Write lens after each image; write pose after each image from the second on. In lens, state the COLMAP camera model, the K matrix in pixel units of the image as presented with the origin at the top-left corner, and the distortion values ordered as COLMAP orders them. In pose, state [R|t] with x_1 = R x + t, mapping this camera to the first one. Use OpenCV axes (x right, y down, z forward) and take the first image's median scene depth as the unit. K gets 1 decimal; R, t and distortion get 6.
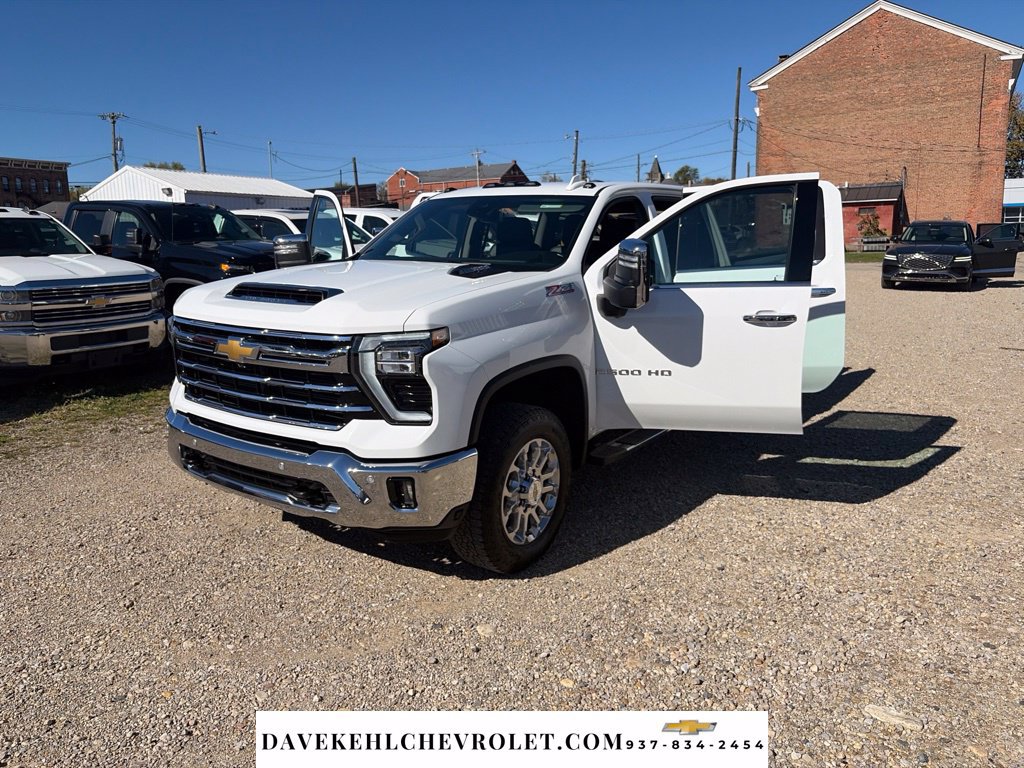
lens RADIAL K [[784.7, 0, 517.2], [0, 784.7, 380.3], [0, 0, 1]] dist [0.045216, -0.045173]
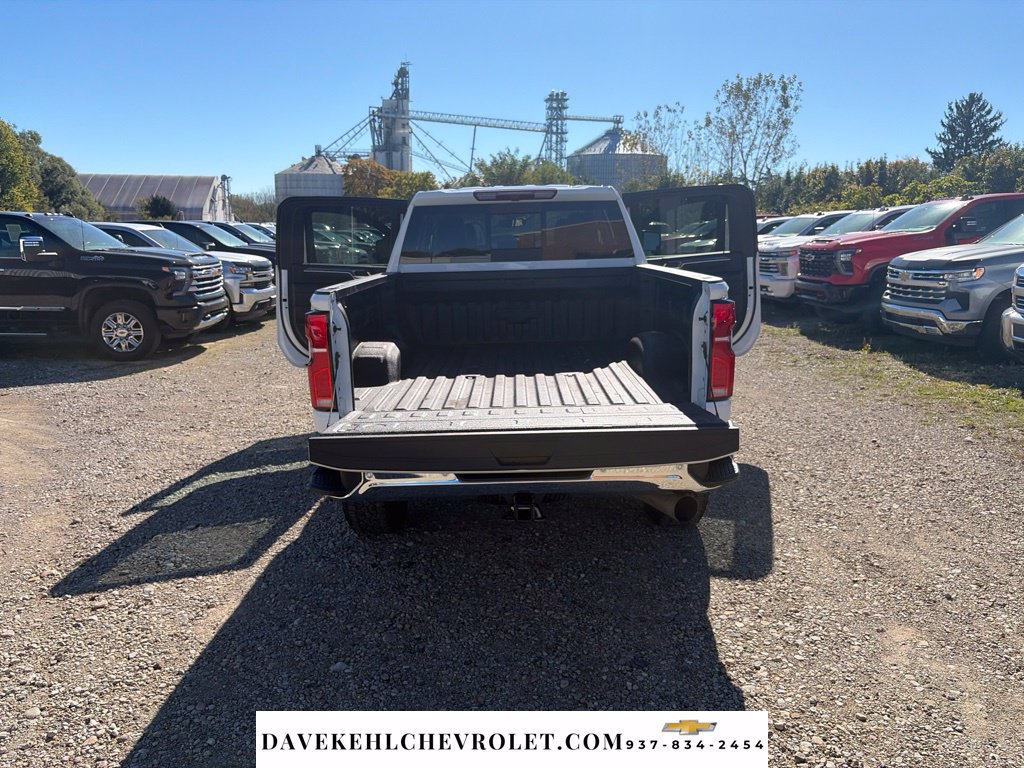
lens RADIAL K [[786.3, 0, 507.4], [0, 786.3, 381.5], [0, 0, 1]] dist [0.050839, -0.062872]
pose [[-0.832310, 0.130752, -0.538668, 0.670464], [-0.080034, 0.933252, 0.350193, -0.368491], [0.548501, 0.334581, -0.766291, 1.839079]]
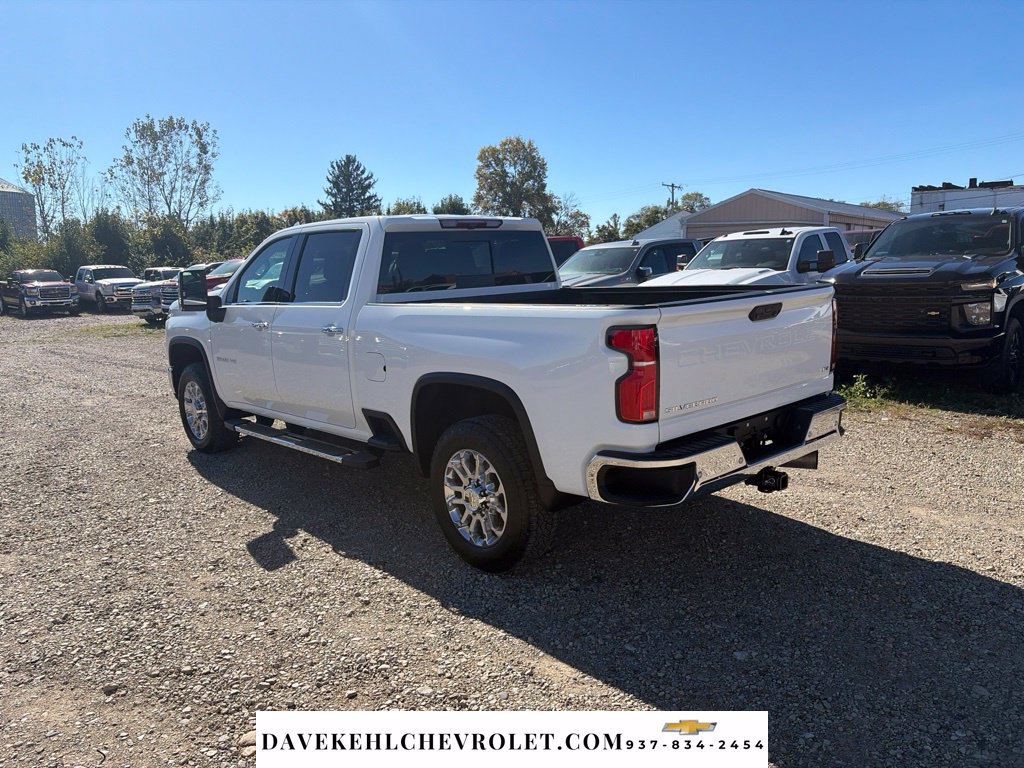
lens RADIAL K [[784.7, 0, 517.2], [0, 784.7, 380.3], [0, 0, 1]] dist [0.045216, -0.045173]
pose [[-0.234127, 0.168130, -0.957558, 1.043745], [-0.152160, 0.966458, 0.206897, -0.273681], [0.960225, 0.194142, -0.200692, 1.353881]]
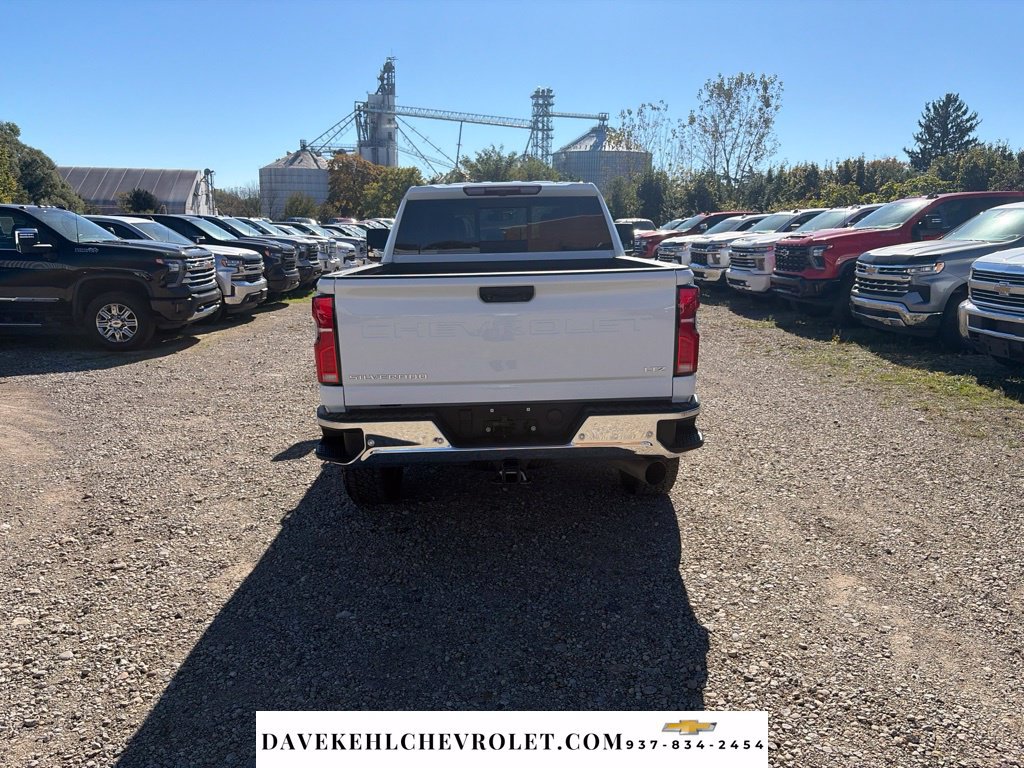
lens RADIAL K [[784.7, 0, 517.2], [0, 784.7, 380.3], [0, 0, 1]] dist [0.045216, -0.045173]
pose [[-0.815740, 0.133336, -0.562840, 0.705212], [-0.089869, 0.932035, 0.351047, -0.375474], [0.571394, 0.336945, -0.748316, 1.888206]]
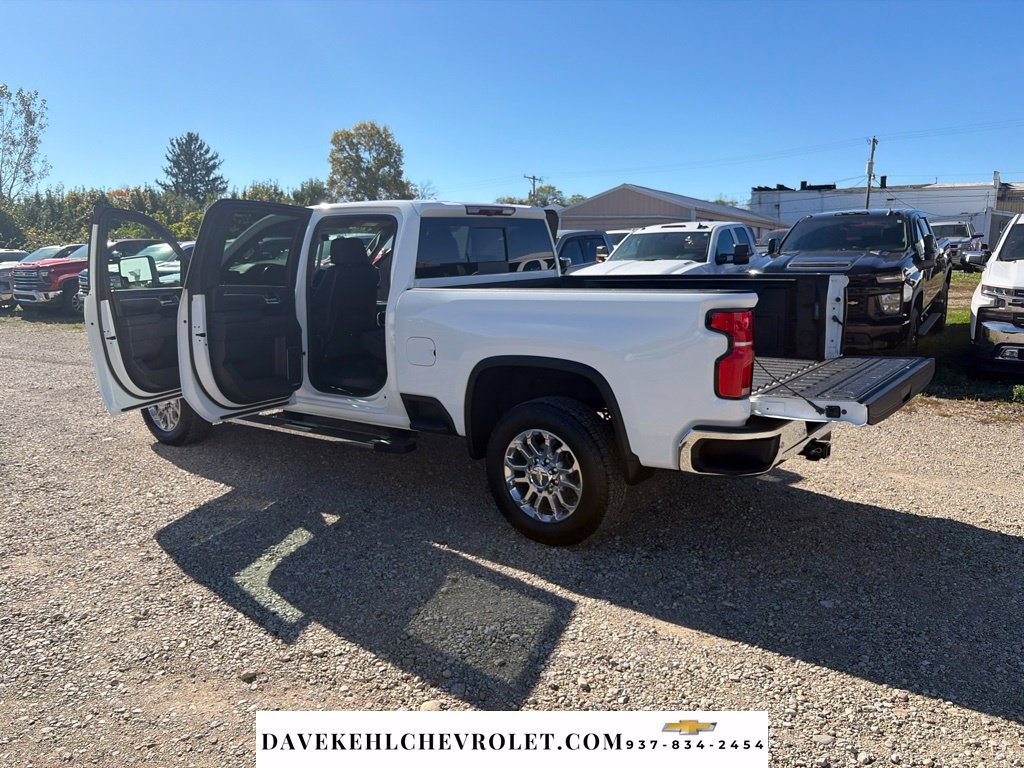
lens RADIAL K [[789.0, 0, 512.0], [0, 789.0, 384.0], [0, 0, 1]] dist [0.040433, -0.044403]
pose [[-0.055989, 0.185471, -0.981053, 1.103711], [-0.177004, 0.965187, 0.192573, -0.239260], [0.982616, 0.184432, -0.021210, 1.166636]]
